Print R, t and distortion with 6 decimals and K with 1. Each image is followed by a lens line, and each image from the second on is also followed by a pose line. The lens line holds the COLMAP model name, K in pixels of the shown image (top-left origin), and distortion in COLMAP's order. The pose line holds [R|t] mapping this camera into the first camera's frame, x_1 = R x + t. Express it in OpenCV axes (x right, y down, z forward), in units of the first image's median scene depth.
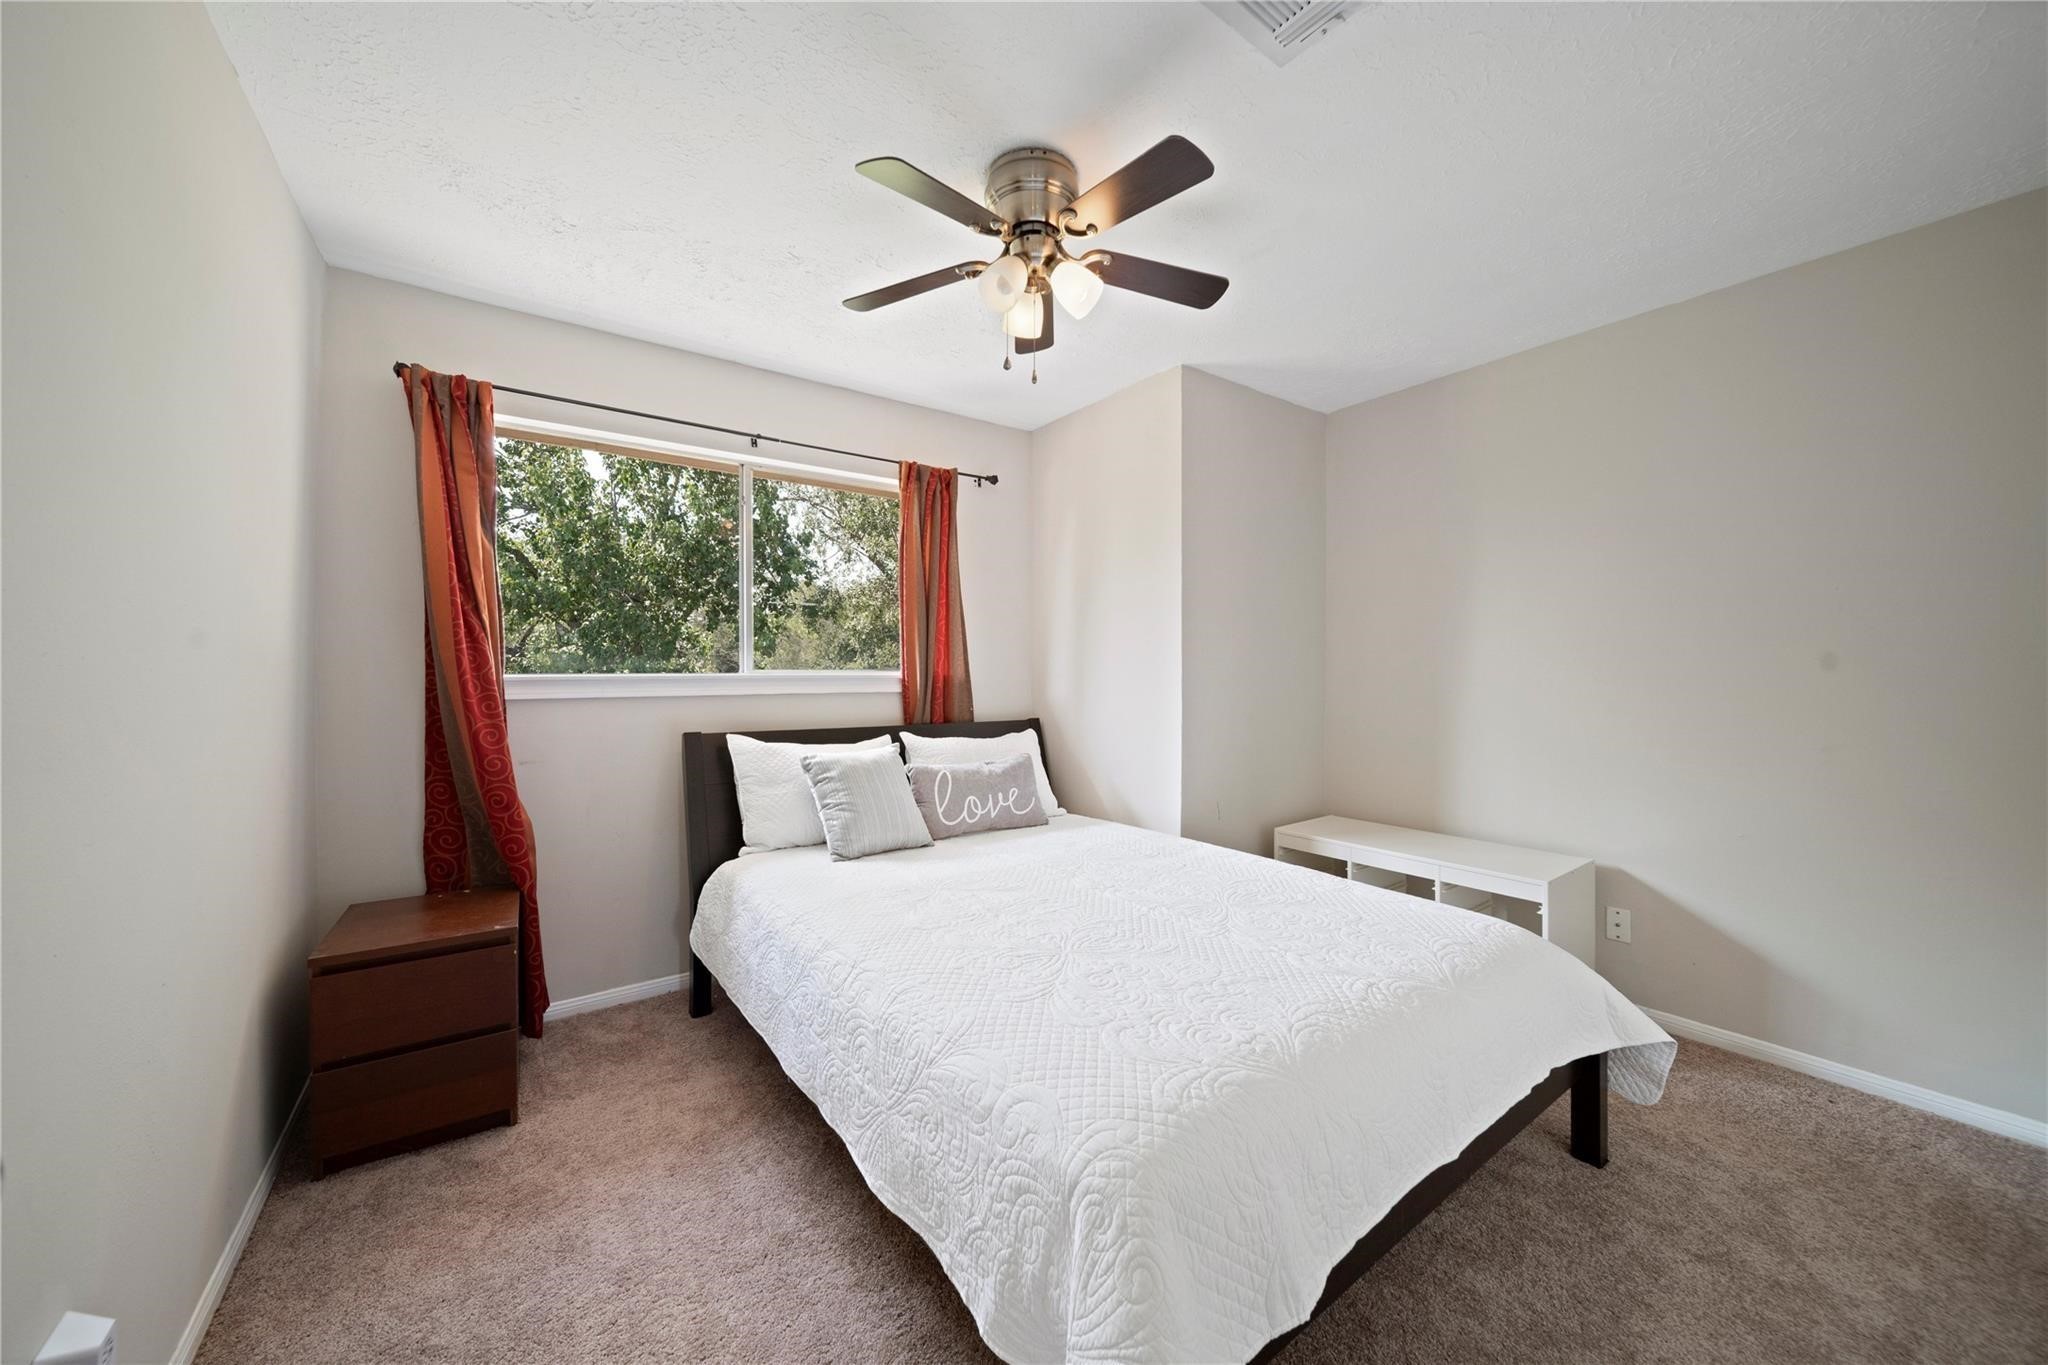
lens RADIAL K [[733.7, 0, 1022.0], [0, 733.7, 676.9], [0, 0, 1]] dist [-0.000705, -0.000020]
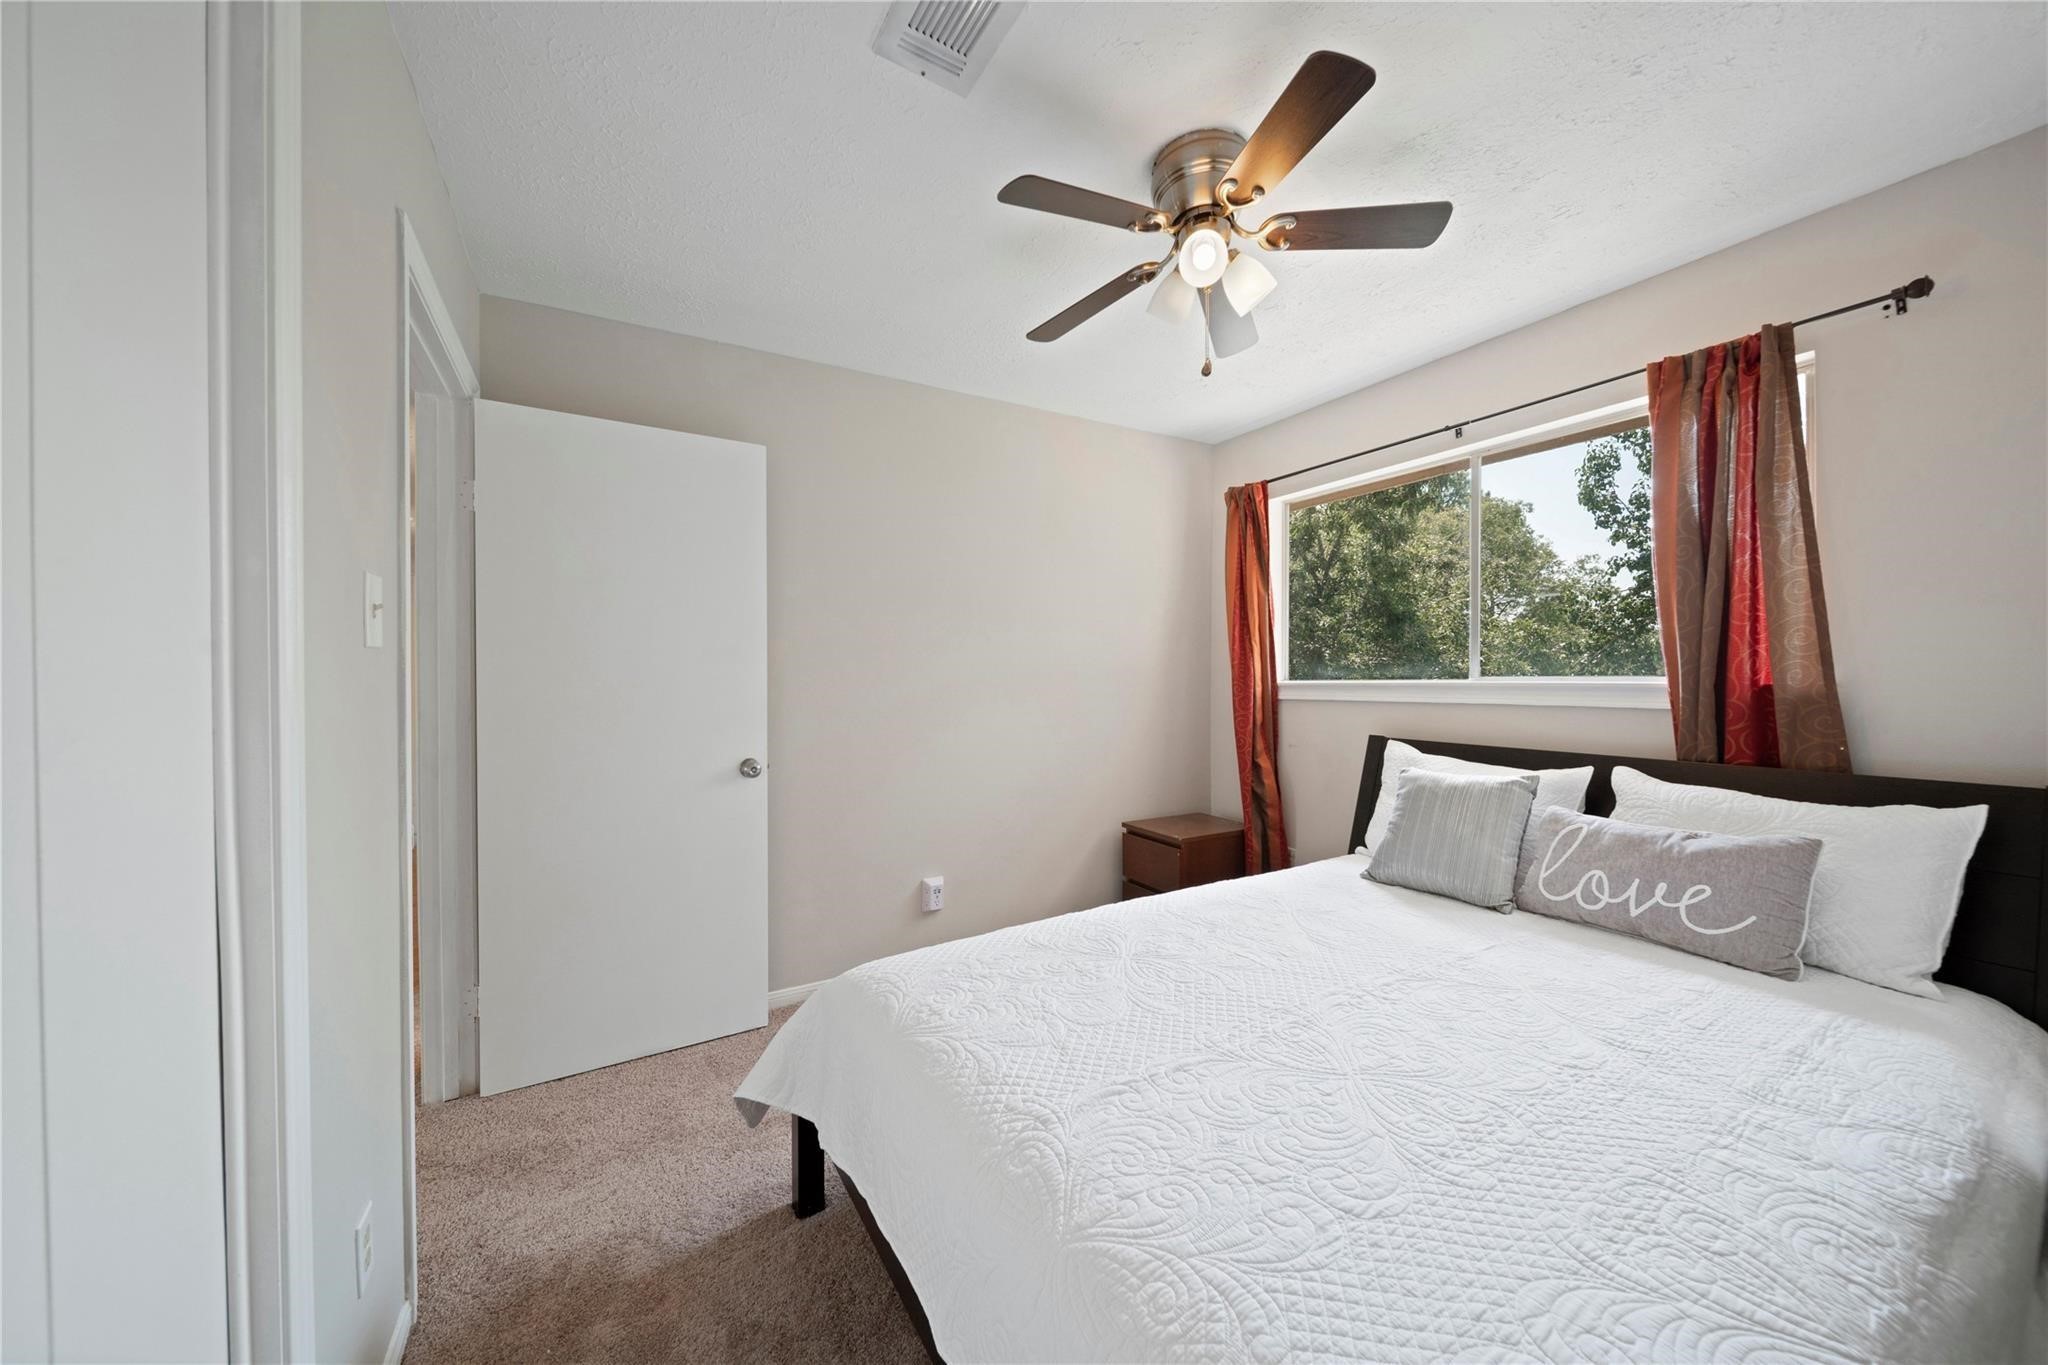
lens RADIAL K [[733.7, 0, 1022.0], [0, 733.7, 676.9], [0, 0, 1]] dist [-0.000705, -0.000020]
pose [[-0.109186, -0.000390, -0.994021, 0.632530], [-0.000628, 1.000000, -0.000323, -0.008750], [0.994021, 0.000589, -0.109187, 0.560905]]
